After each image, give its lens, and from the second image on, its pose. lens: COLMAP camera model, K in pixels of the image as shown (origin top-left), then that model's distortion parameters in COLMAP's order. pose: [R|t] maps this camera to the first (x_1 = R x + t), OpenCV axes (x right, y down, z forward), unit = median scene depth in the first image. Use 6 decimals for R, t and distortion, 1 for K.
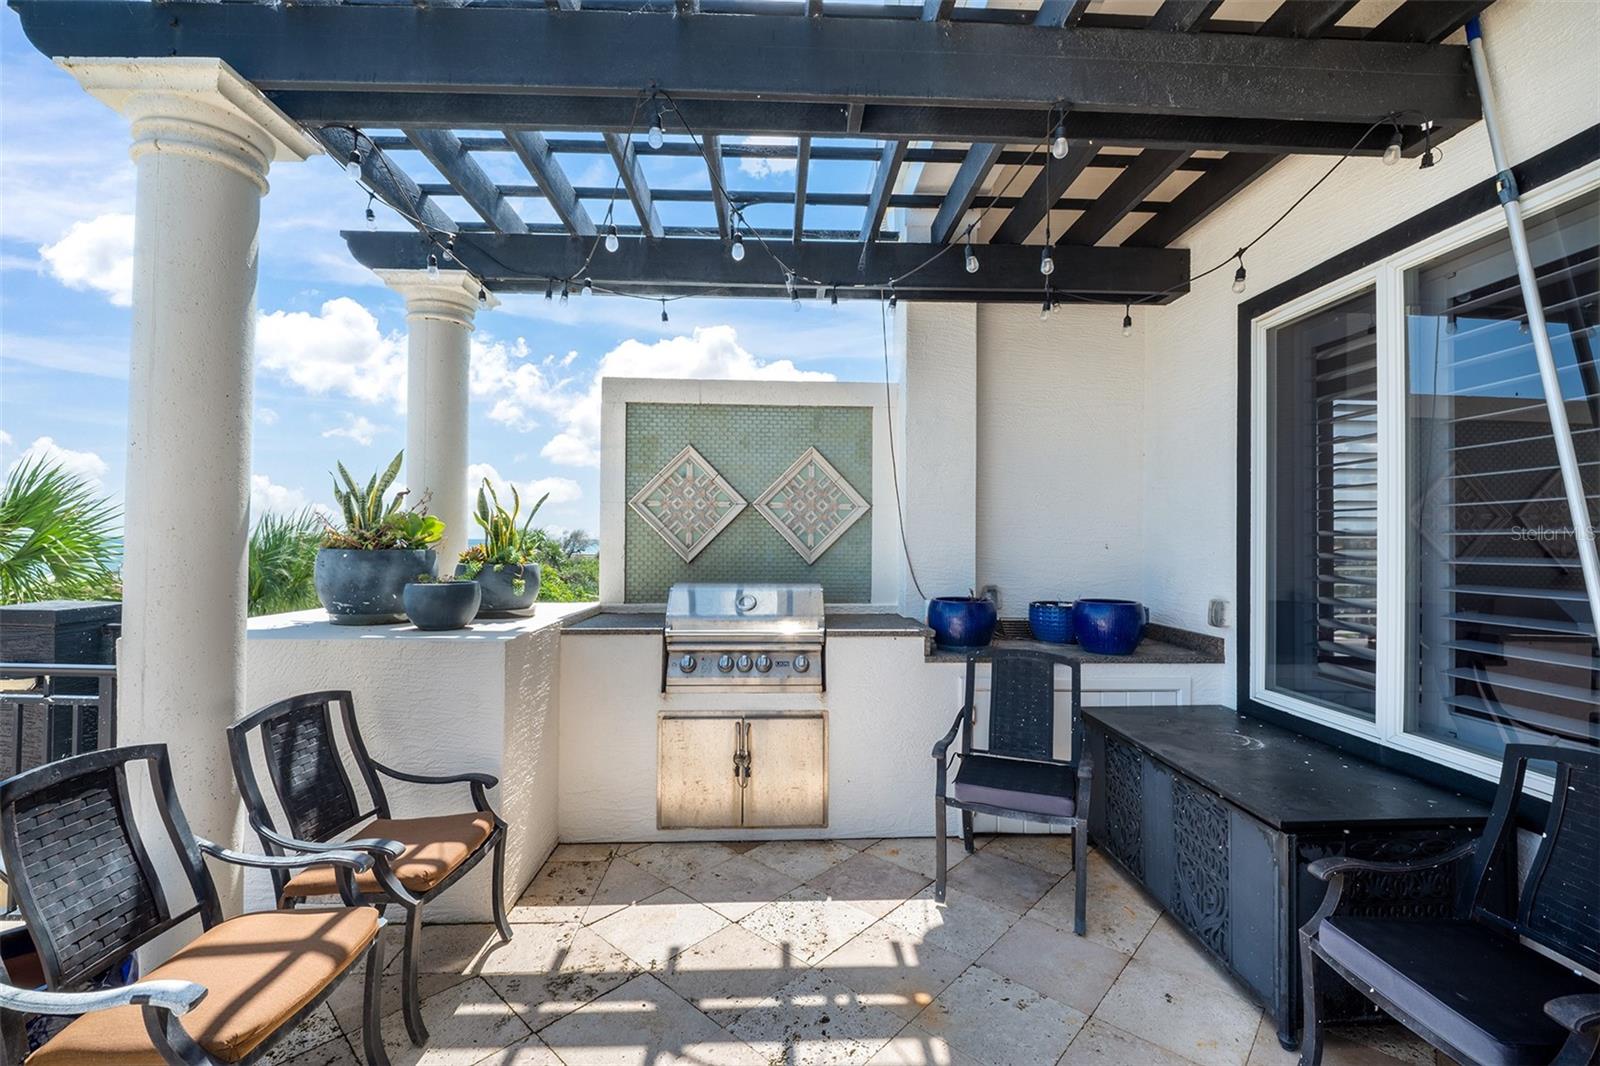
lens RADIAL K [[672.2, 0, 817.9], [0, 672.2, 535.4], [0, 0, 1]] dist [-0.001118, -0.000295]
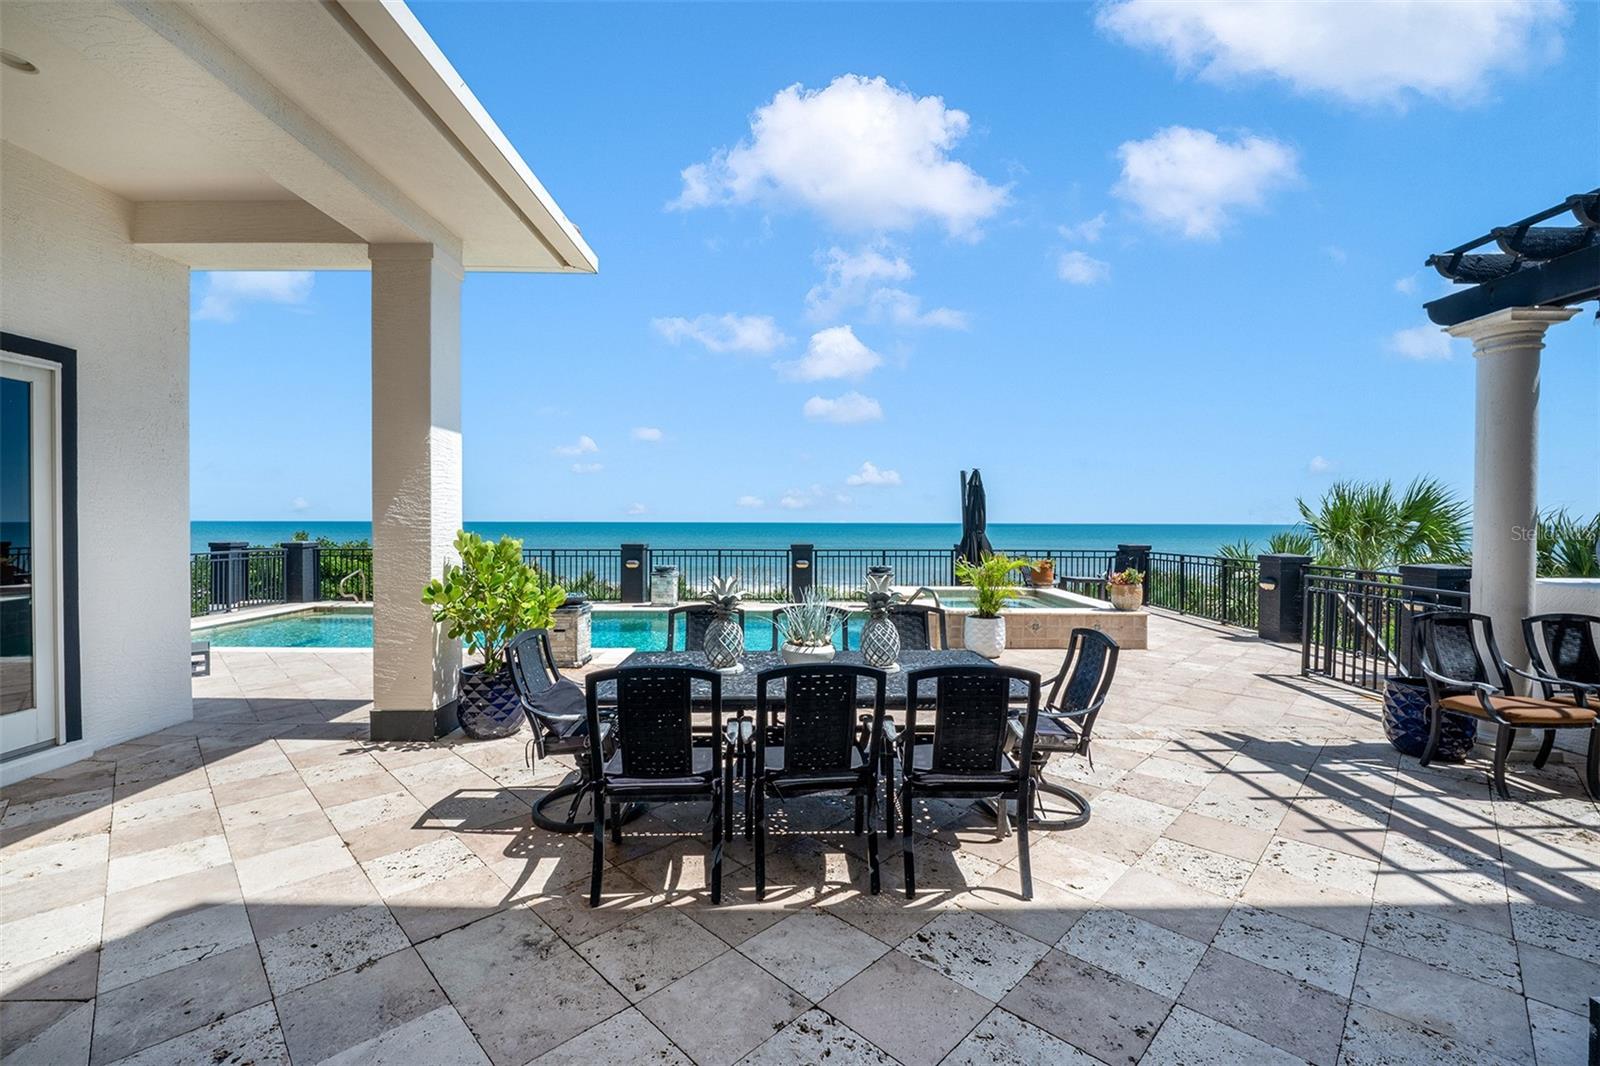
lens RADIAL K [[672.2, 0, 817.9], [0, 672.2, 535.4], [0, 0, 1]] dist [-0.001118, -0.000295]
pose [[-0.008472, 0.007418, -0.999937, 1.114761], [0.002542, 0.999969, 0.007397, 0.017214], [0.999961, -0.002480, -0.008491, -1.061279]]
